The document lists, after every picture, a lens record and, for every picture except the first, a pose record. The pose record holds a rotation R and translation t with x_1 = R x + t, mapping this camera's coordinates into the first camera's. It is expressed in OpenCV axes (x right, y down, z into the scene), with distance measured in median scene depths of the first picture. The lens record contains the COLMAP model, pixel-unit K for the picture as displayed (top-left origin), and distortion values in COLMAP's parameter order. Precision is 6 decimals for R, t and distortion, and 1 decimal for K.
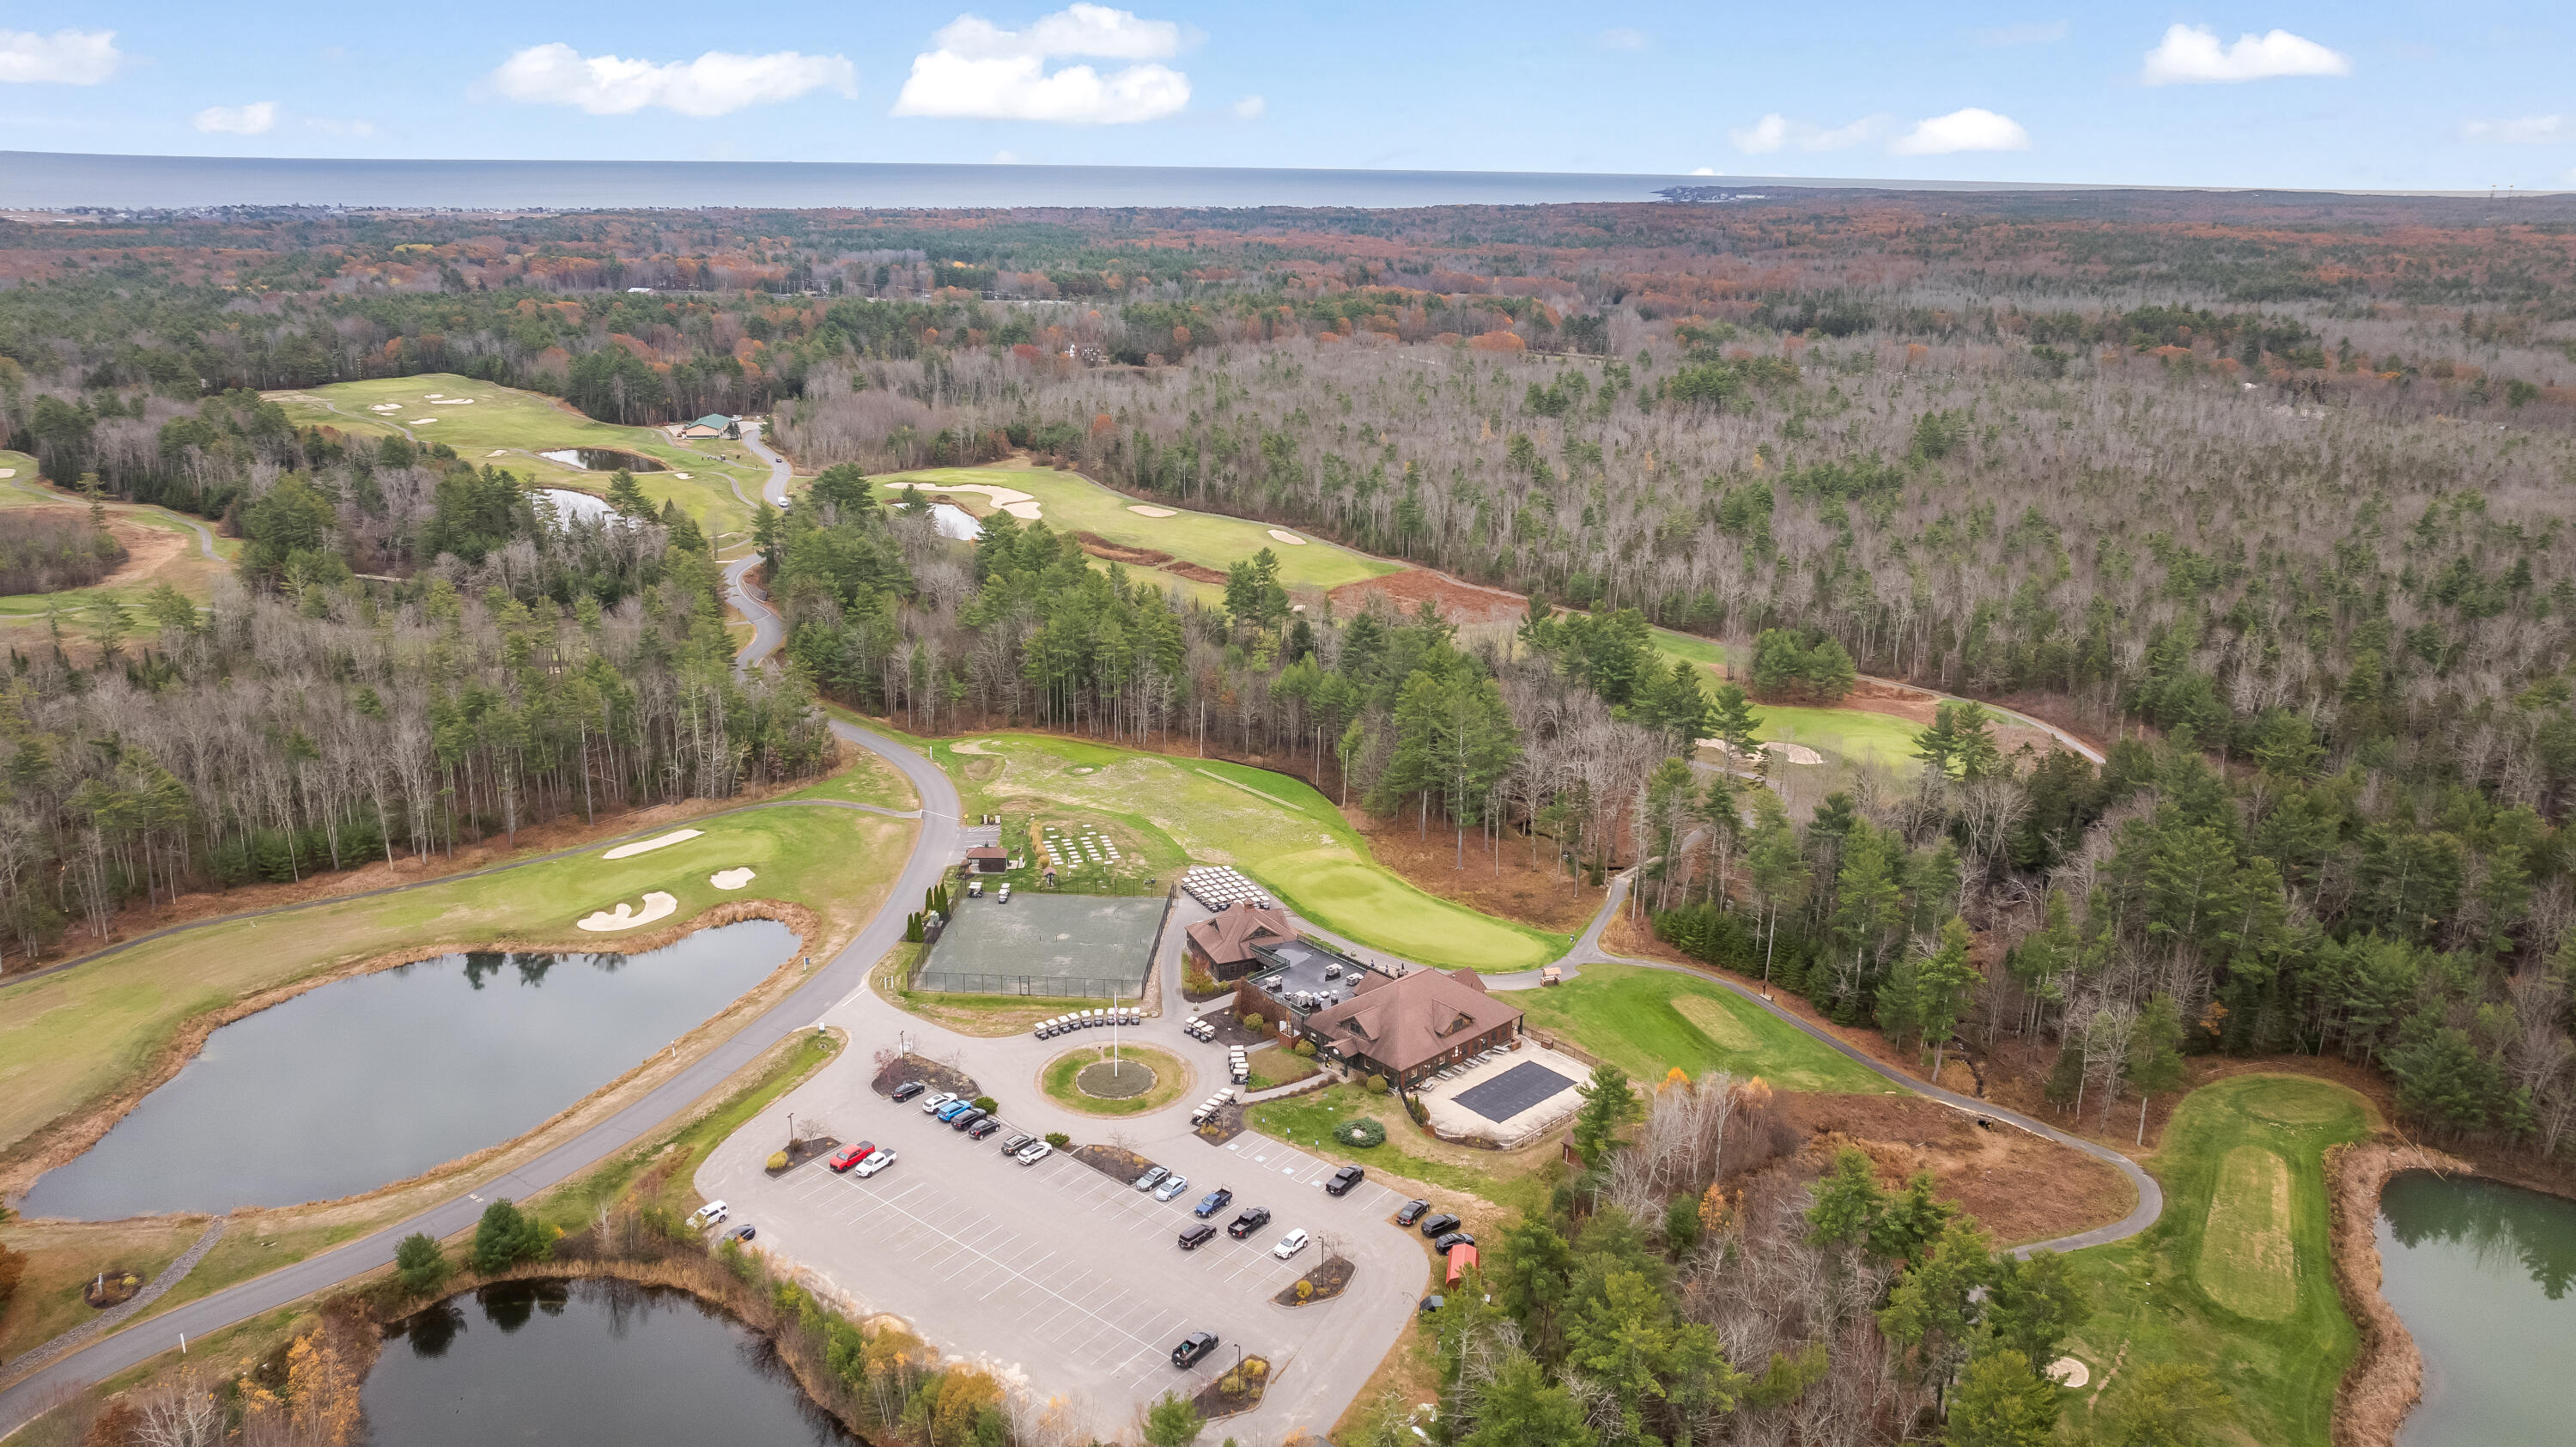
lens RADIAL K [[1819.0, 0, 1291.5], [0, 1819.0, 729.8], [0, 0, 1]] dist [-0.018852, -0.001421]
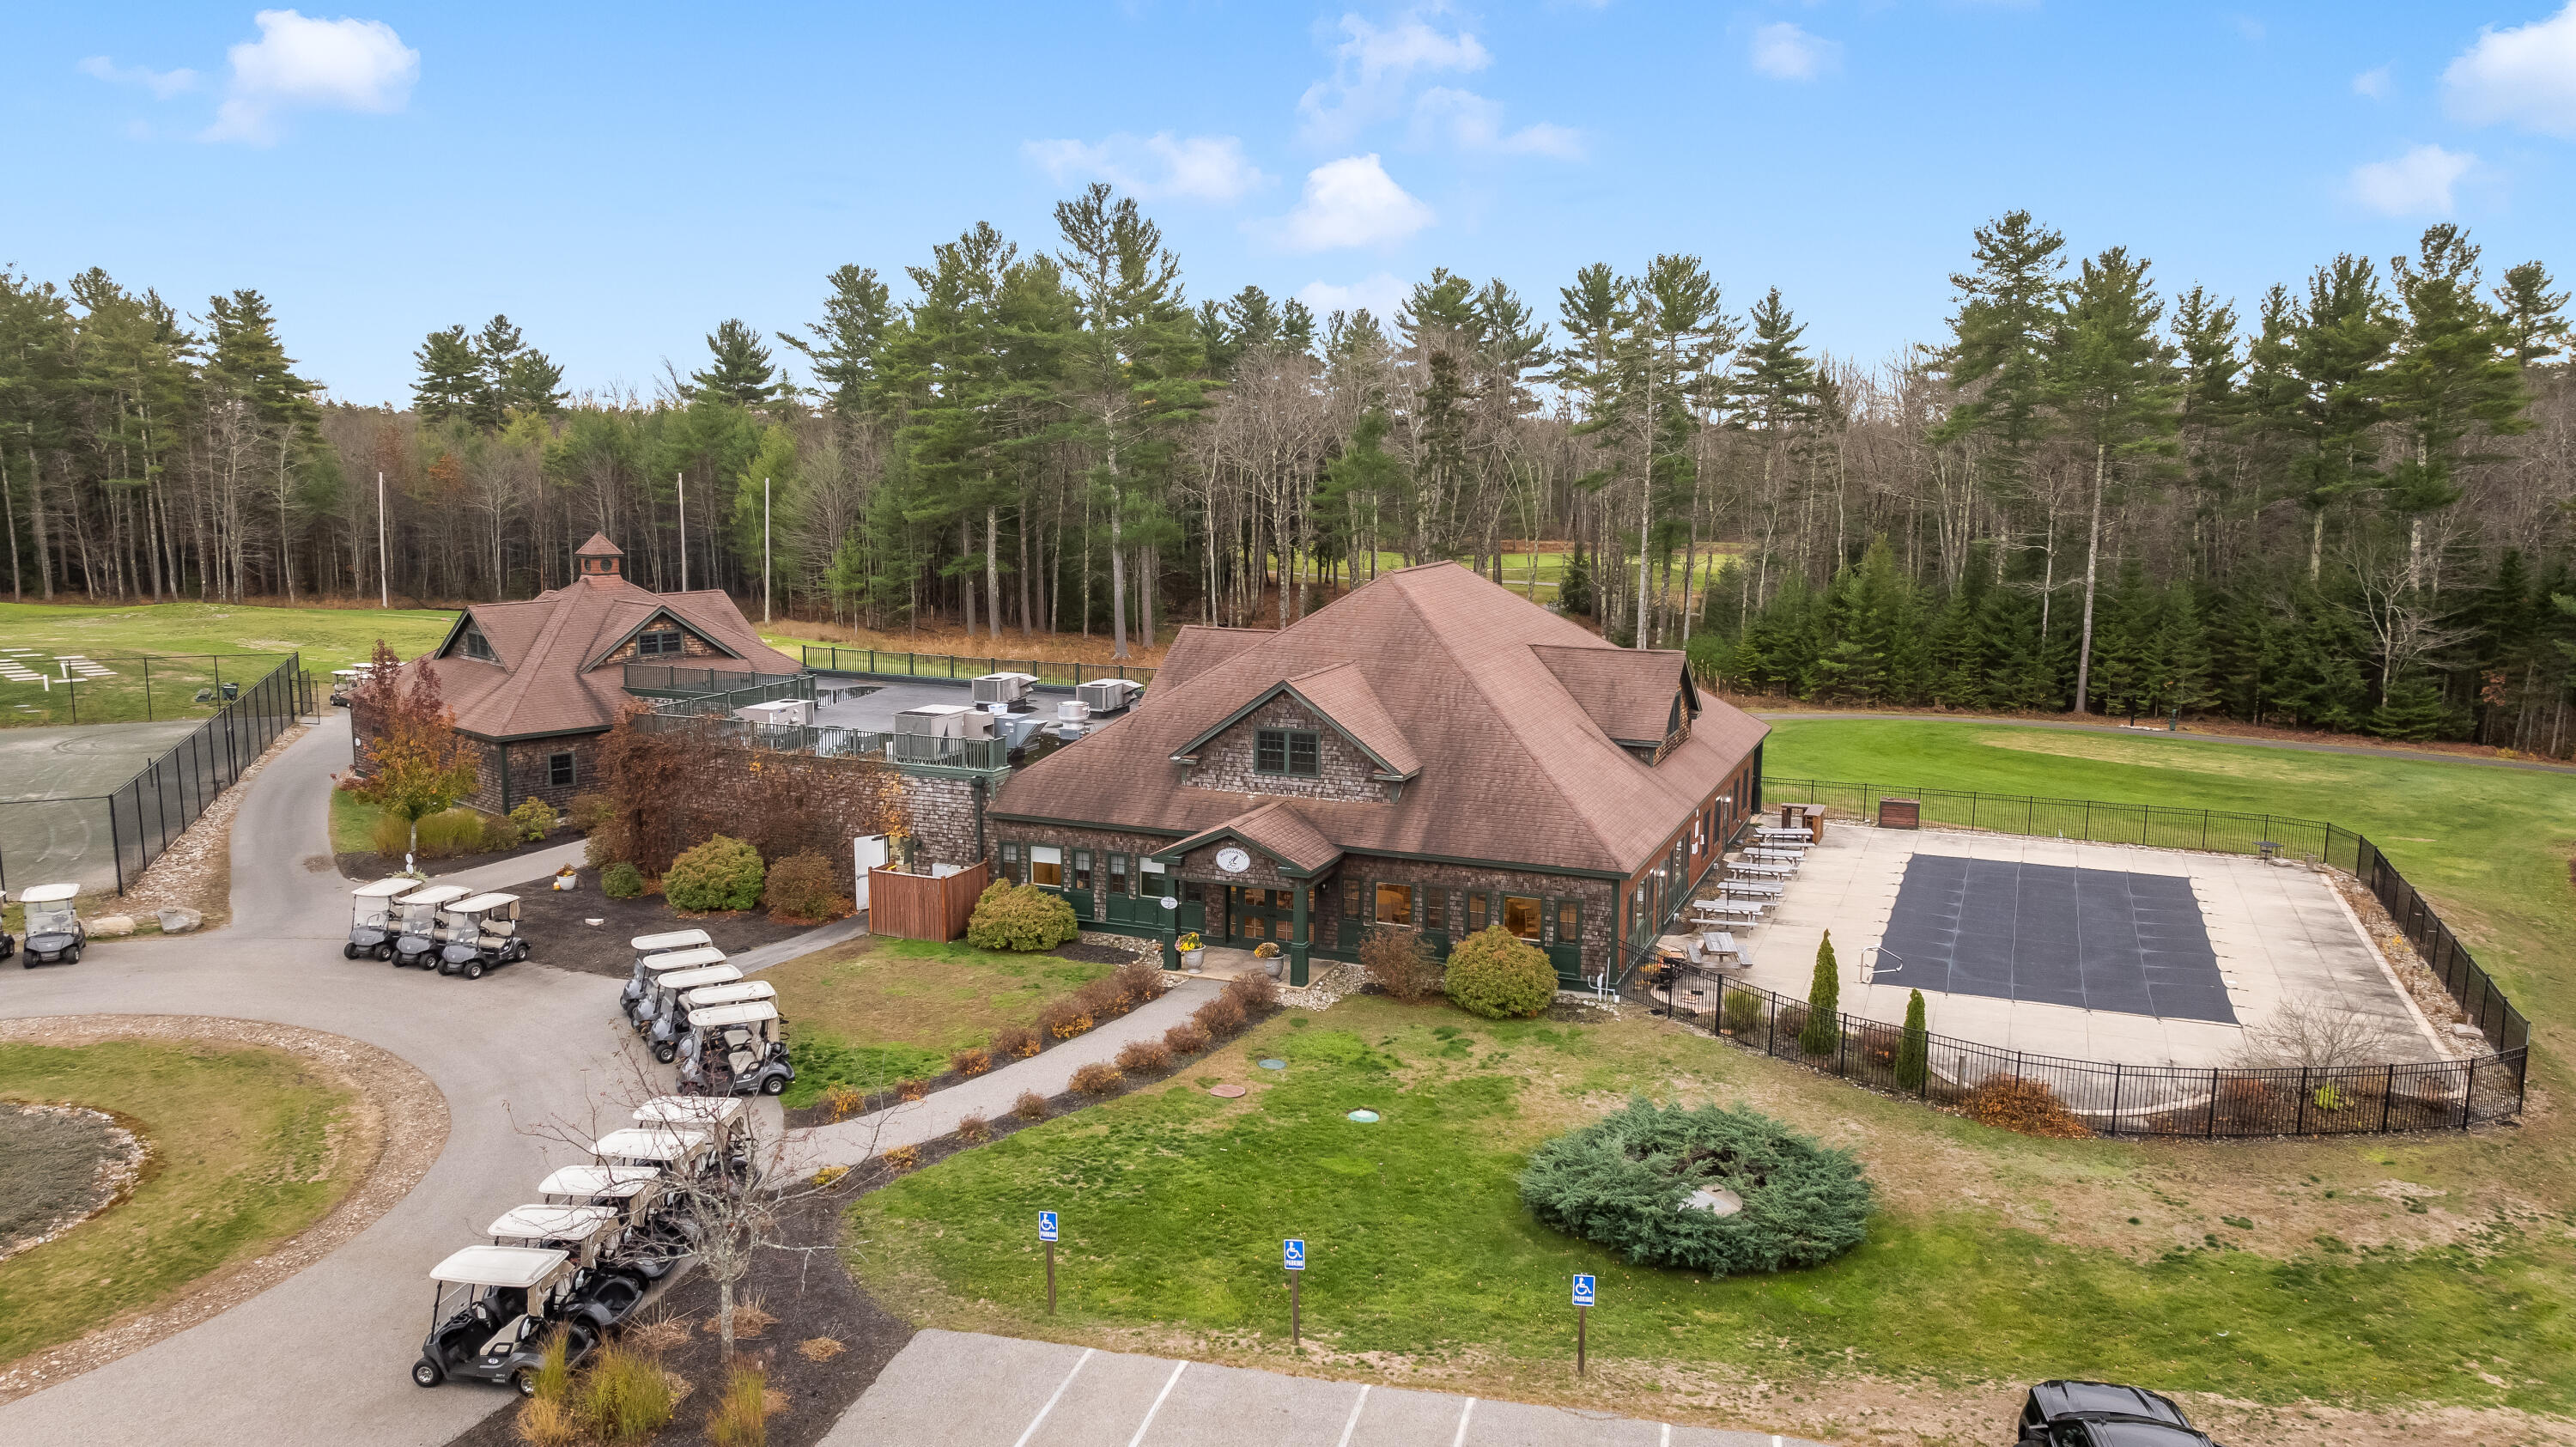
lens RADIAL K [[1819.0, 0, 1294.3], [0, 1819.0, 718.8], [0, 0, 1]] dist [-0.018852, -0.001421]
pose [[0.910191, -0.058507, 0.410036, -0.045787], [0.118263, 0.985471, -0.121905, 0.181627], [-0.396946, 0.159449, 0.903886, 0.803458]]
